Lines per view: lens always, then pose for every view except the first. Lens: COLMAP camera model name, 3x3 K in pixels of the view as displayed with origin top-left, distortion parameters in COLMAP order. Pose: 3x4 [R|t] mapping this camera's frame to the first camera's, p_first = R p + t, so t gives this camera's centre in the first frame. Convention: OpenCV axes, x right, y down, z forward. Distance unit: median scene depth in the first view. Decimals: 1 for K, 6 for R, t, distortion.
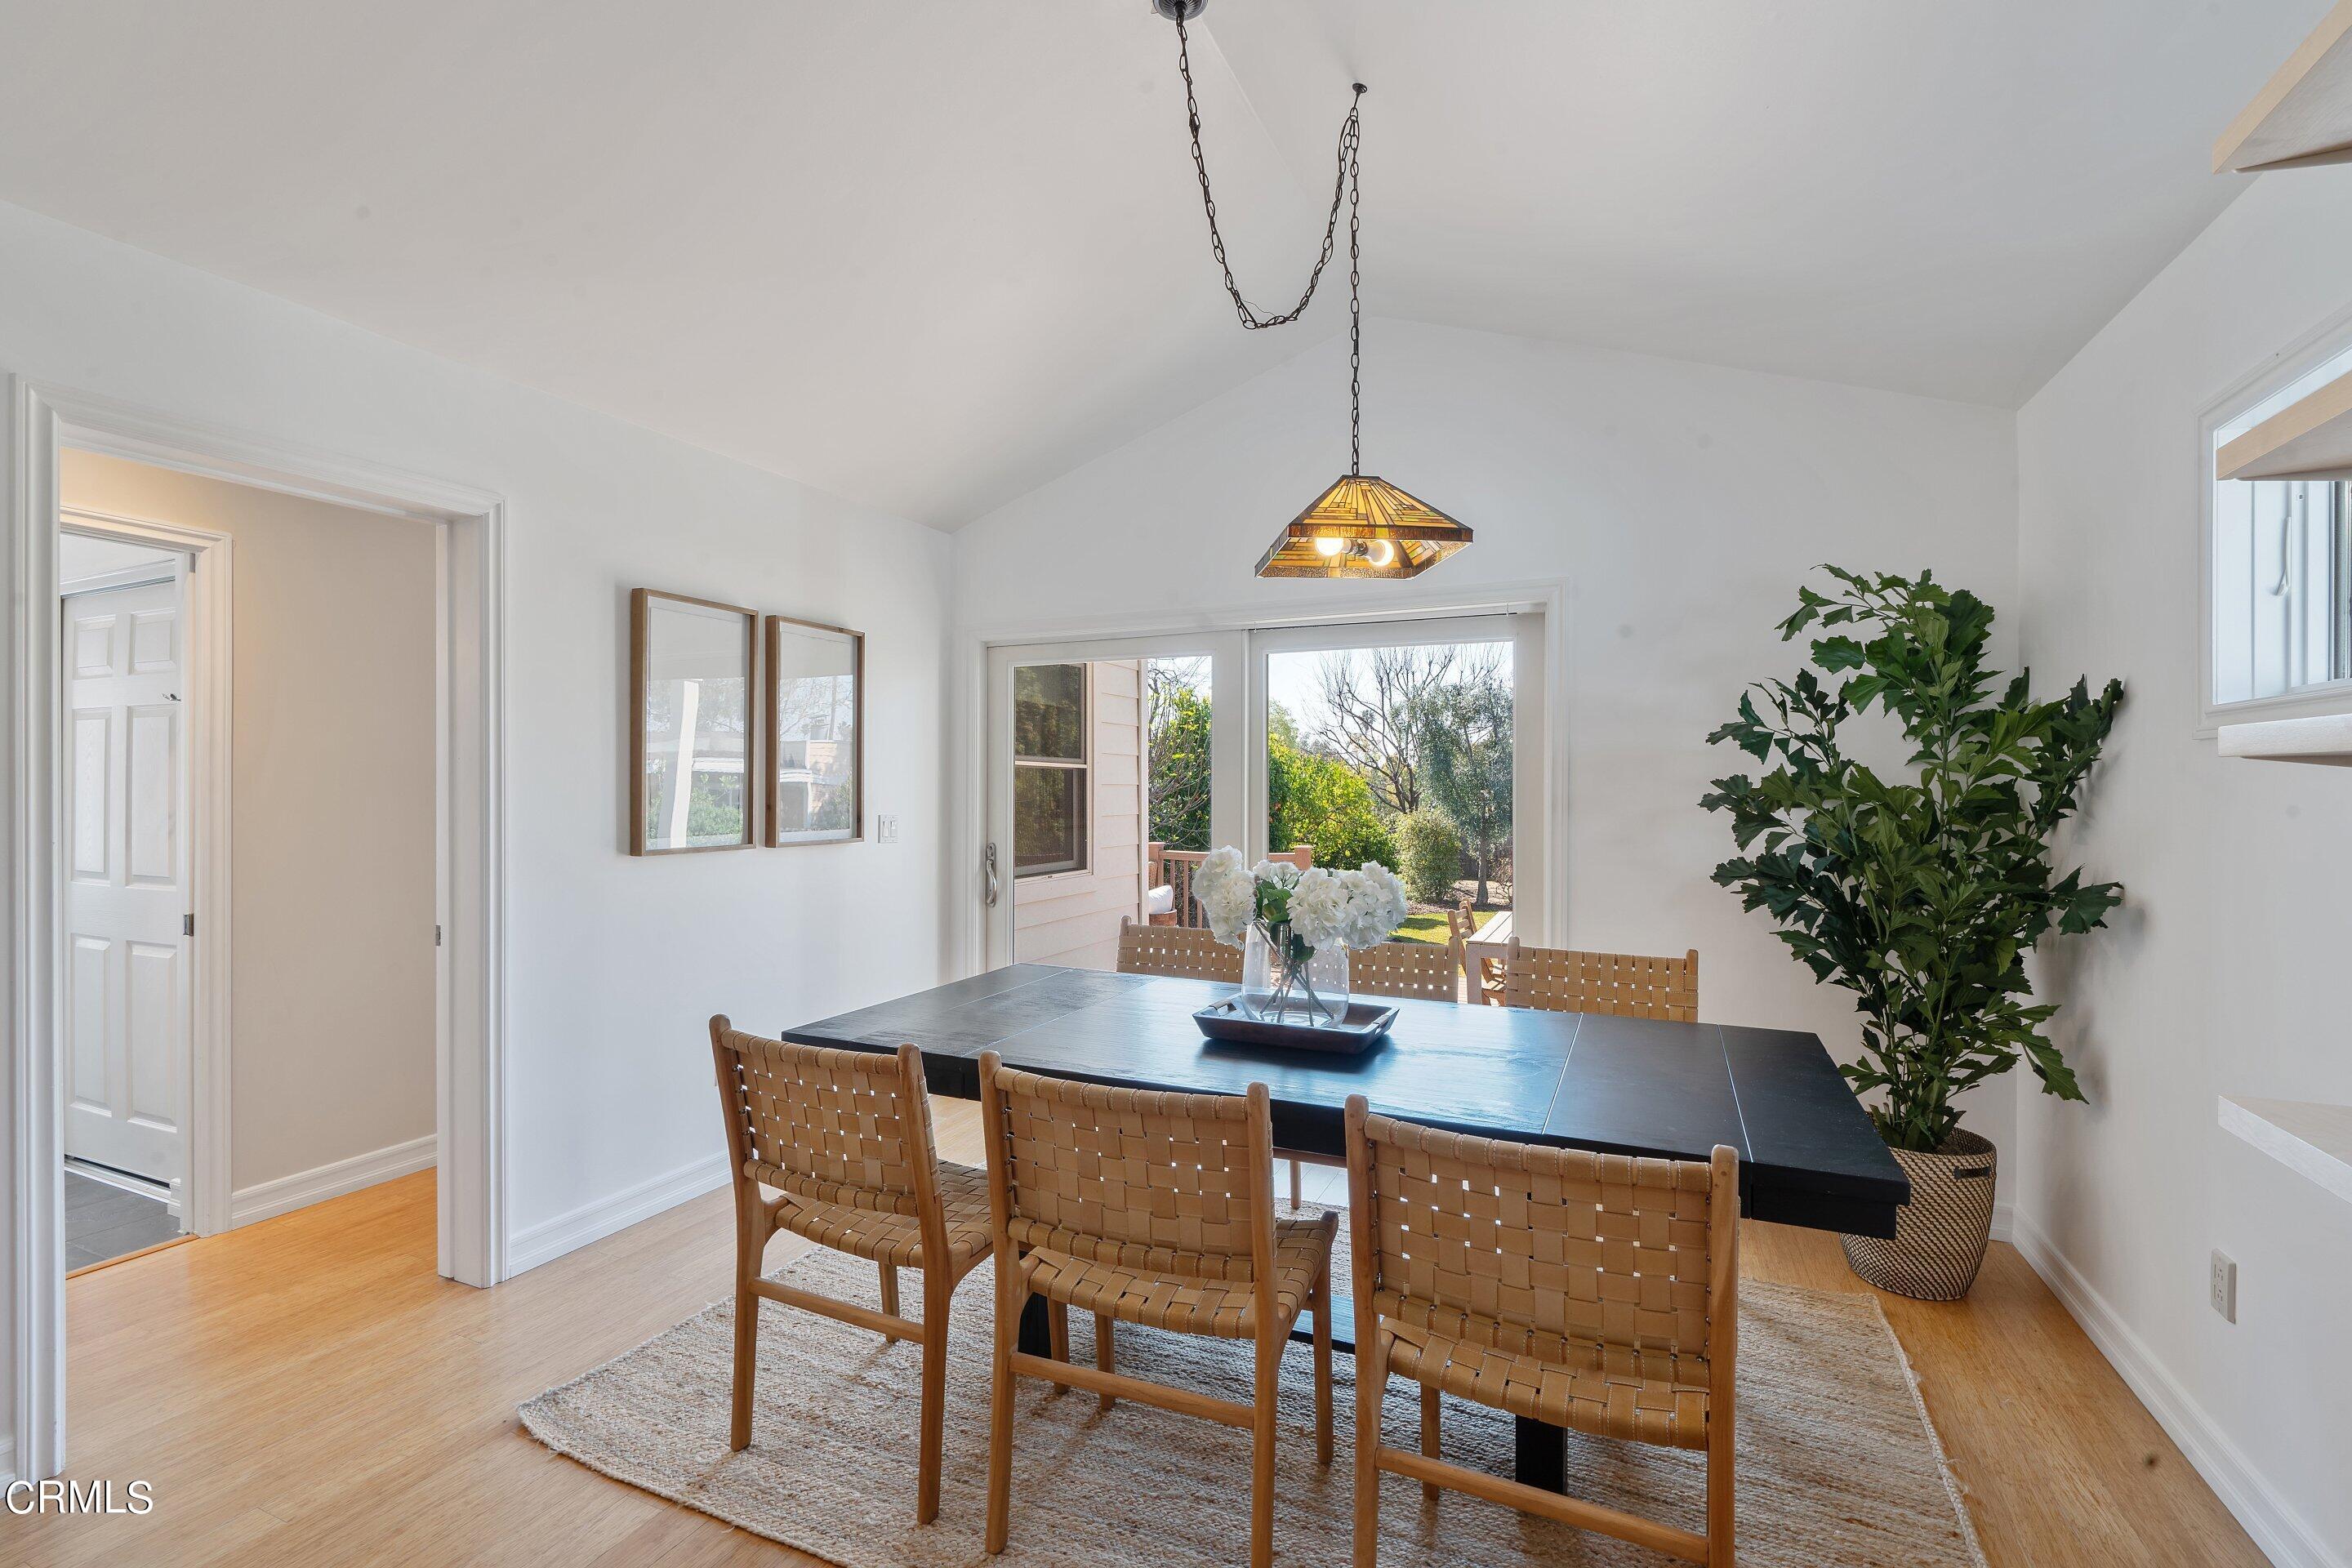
lens RADIAL K [[1079.6, 0, 1156.2], [0, 1079.6, 787.0], [0, 0, 1]] dist [-0.001103, 0.000296]
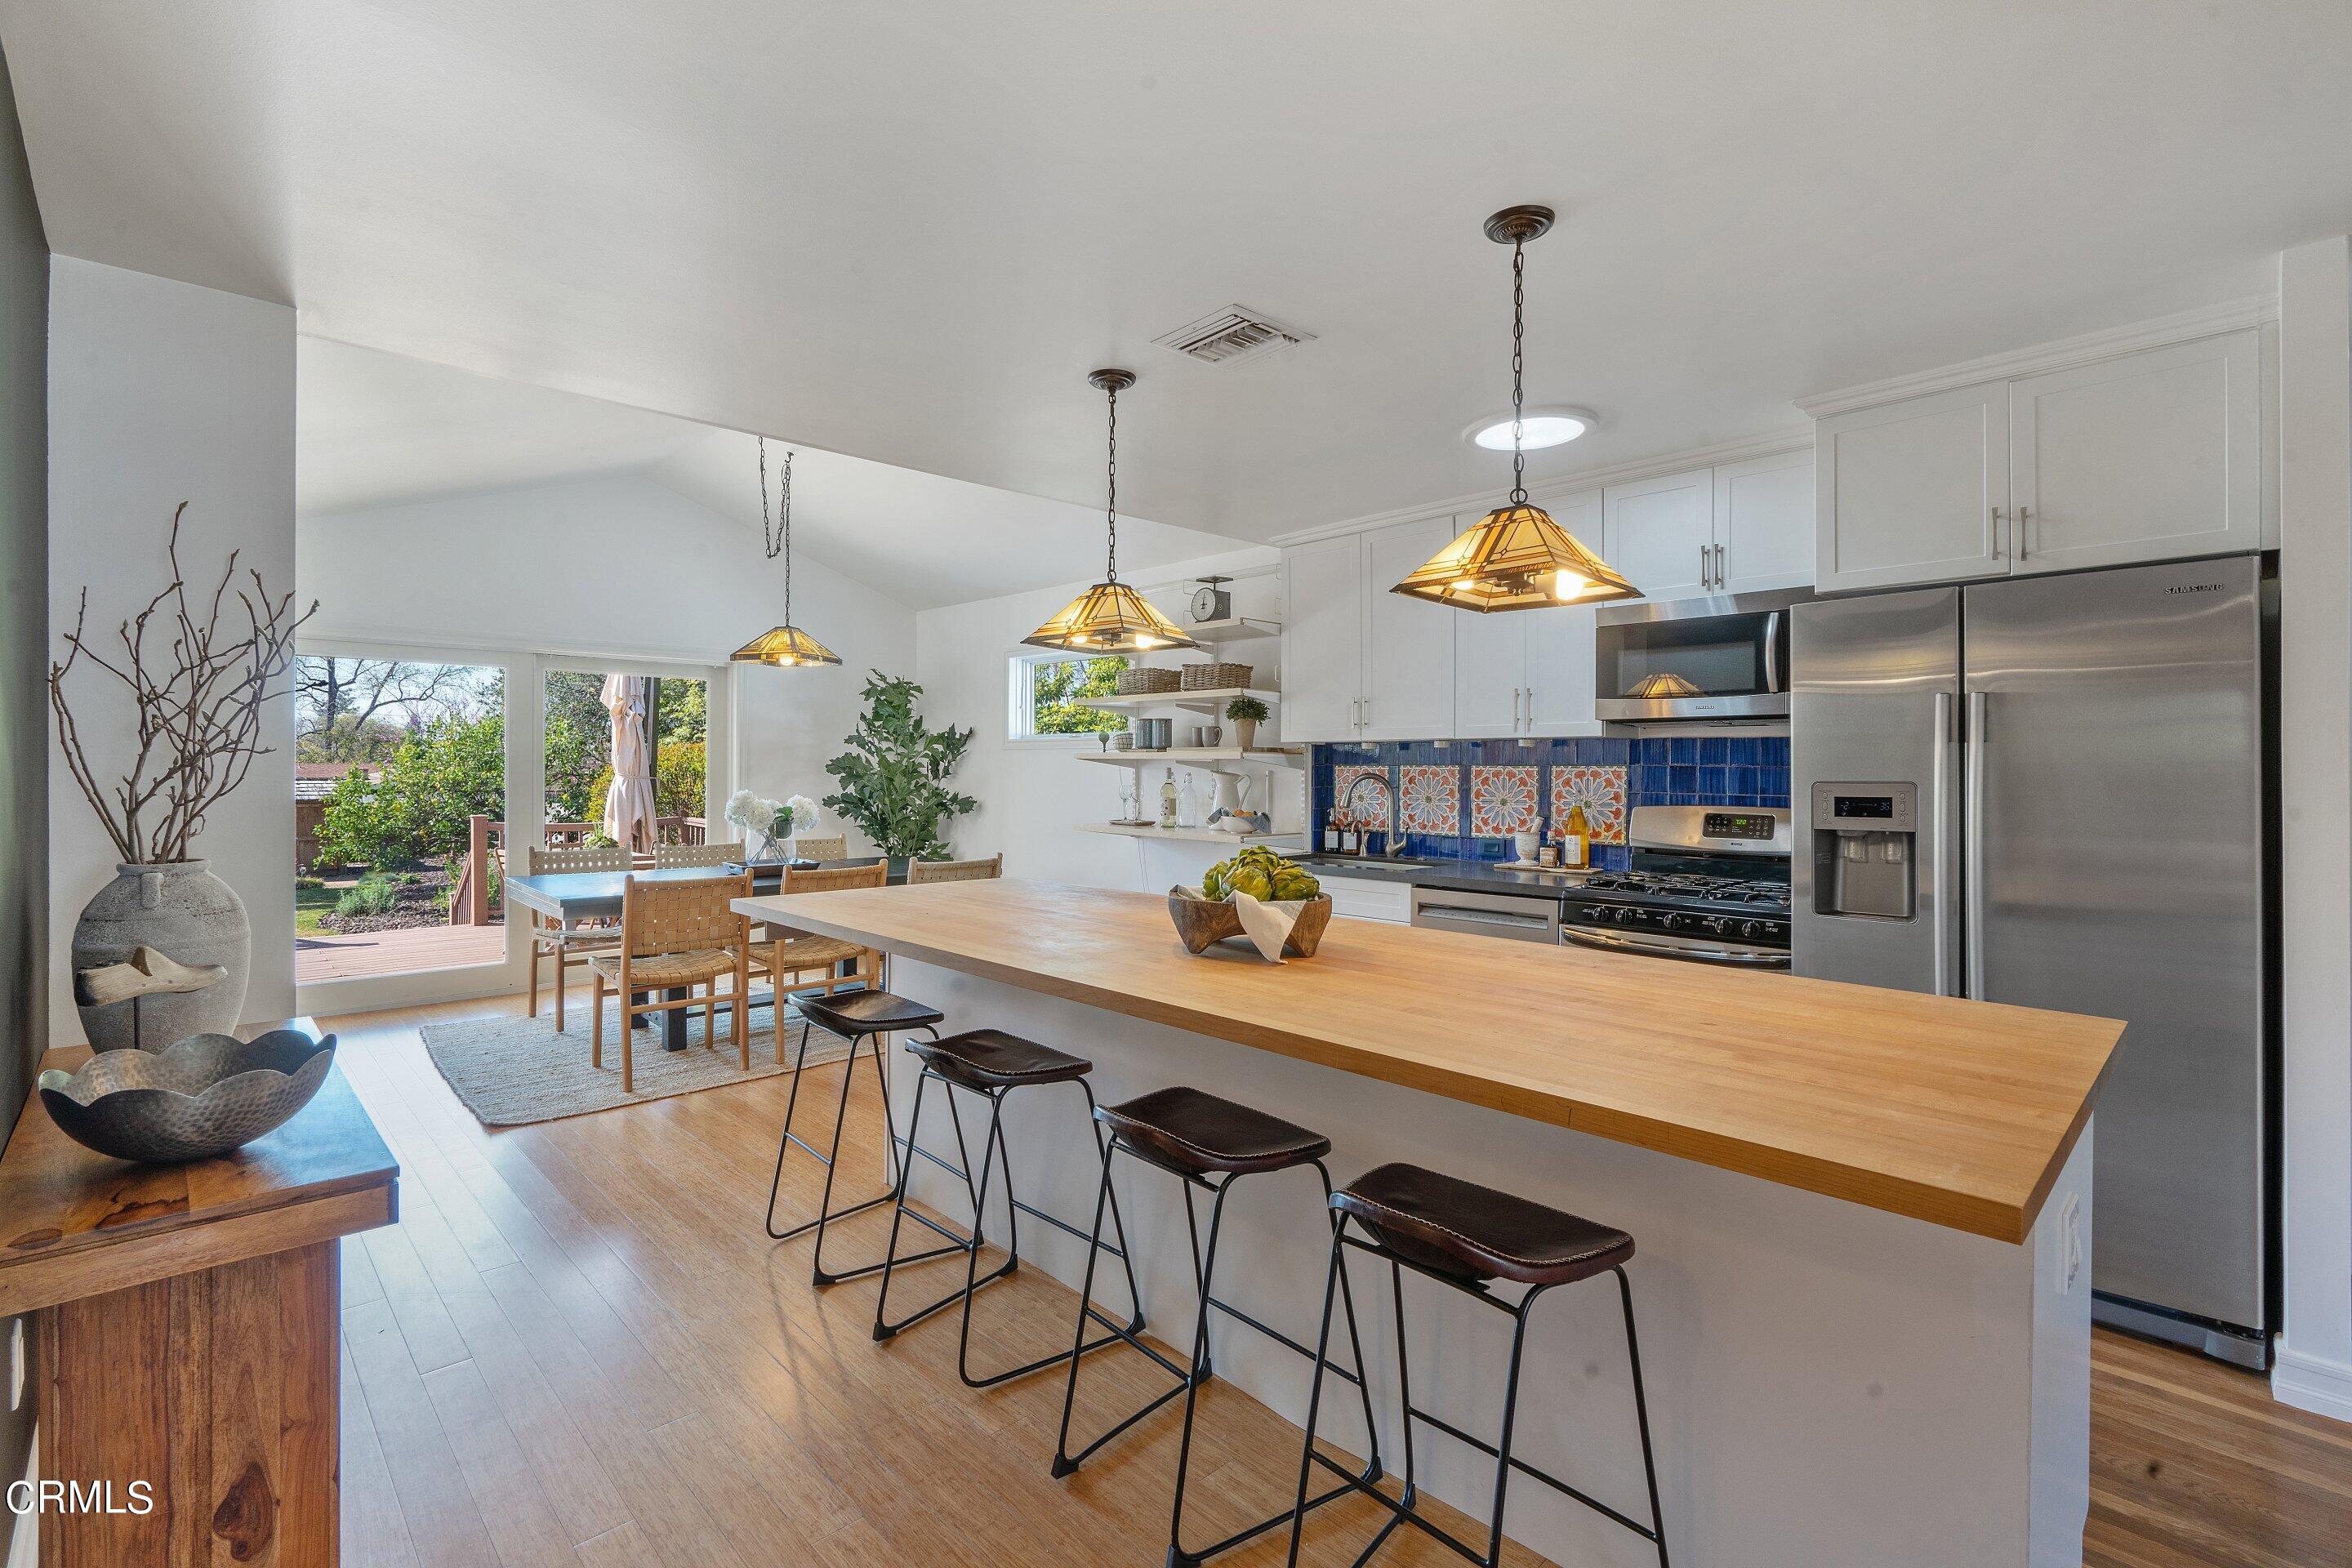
lens RADIAL K [[1098.6, 0, 1151.0], [0, 1098.6, 763.6], [0, 0, 1]] dist [-0.001269, -0.000101]
pose [[0.396926, 0.000895, 0.917850, -1.336363], [-0.004662, 0.999989, 0.001041, -0.003903], [-0.917839, -0.004692, 0.396925, -0.514533]]
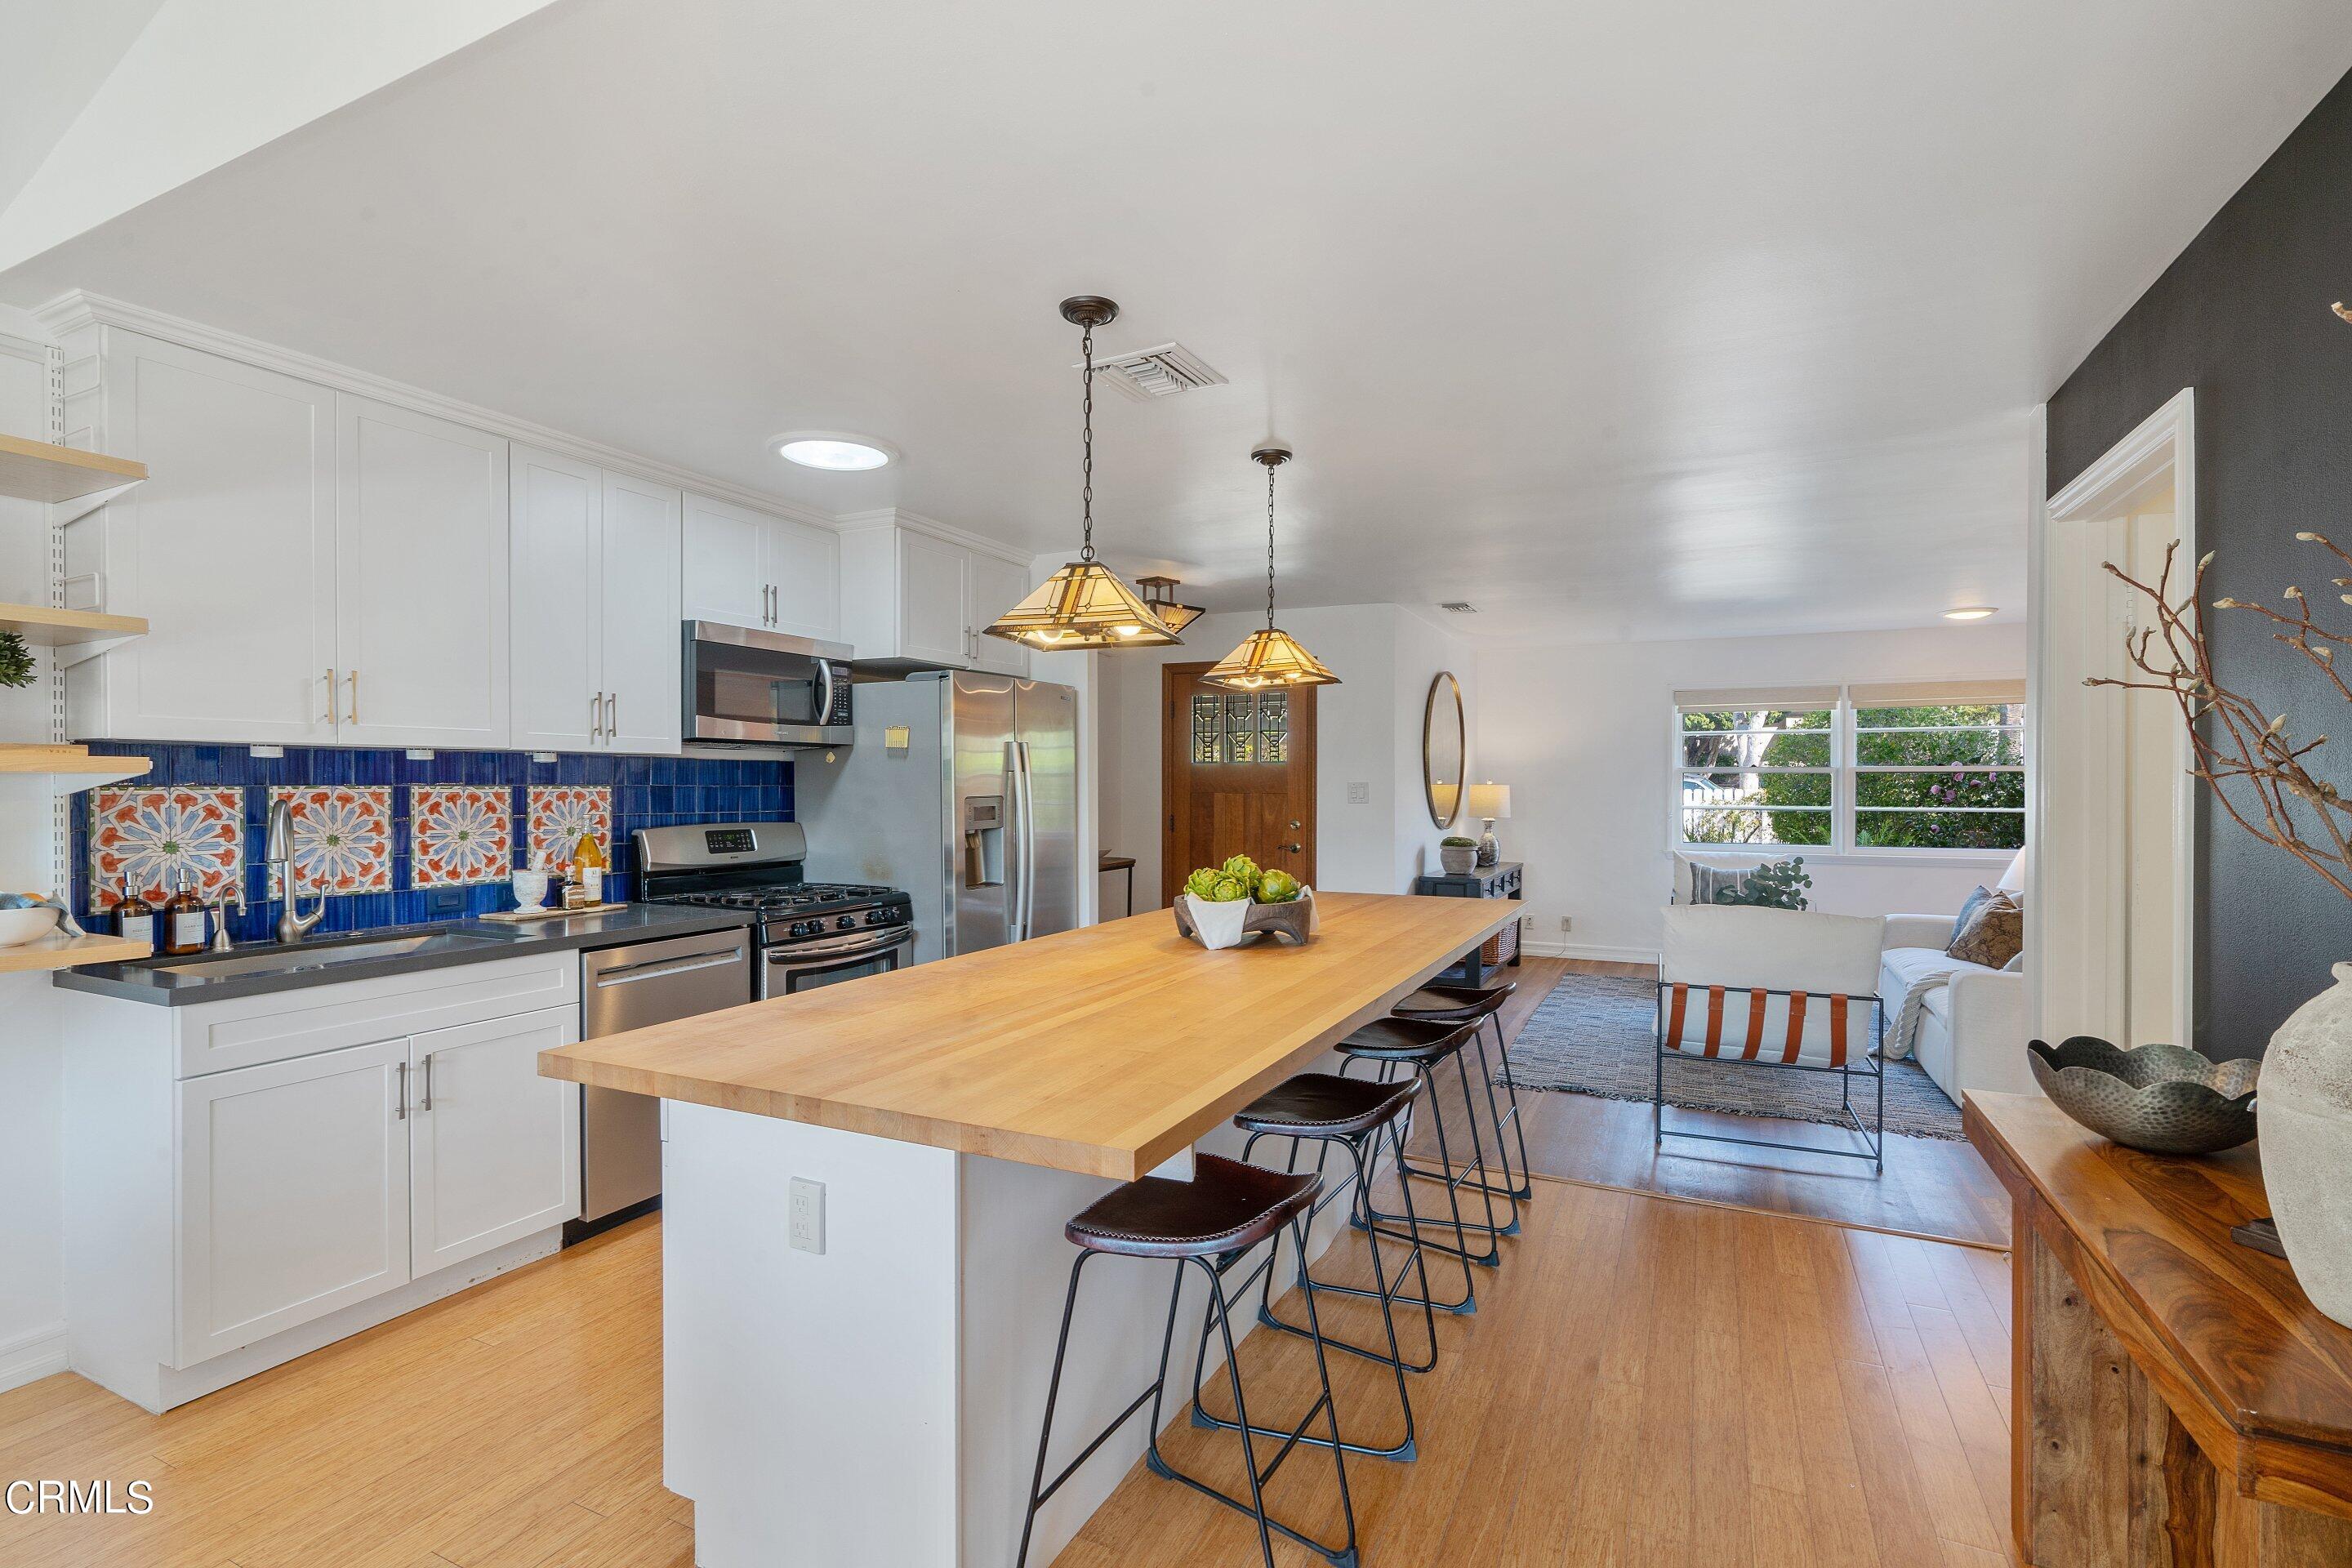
lens RADIAL K [[1092.6, 0, 1168.4], [0, 1092.6, 796.5], [0, 0, 1]] dist [-0.013658, 0.005344]
pose [[-0.999295, -0.001310, 0.037525, -0.515775], [-0.001064, 0.999978, 0.006568, 0.000834], [-0.037533, 0.006523, -0.999274, 0.705920]]
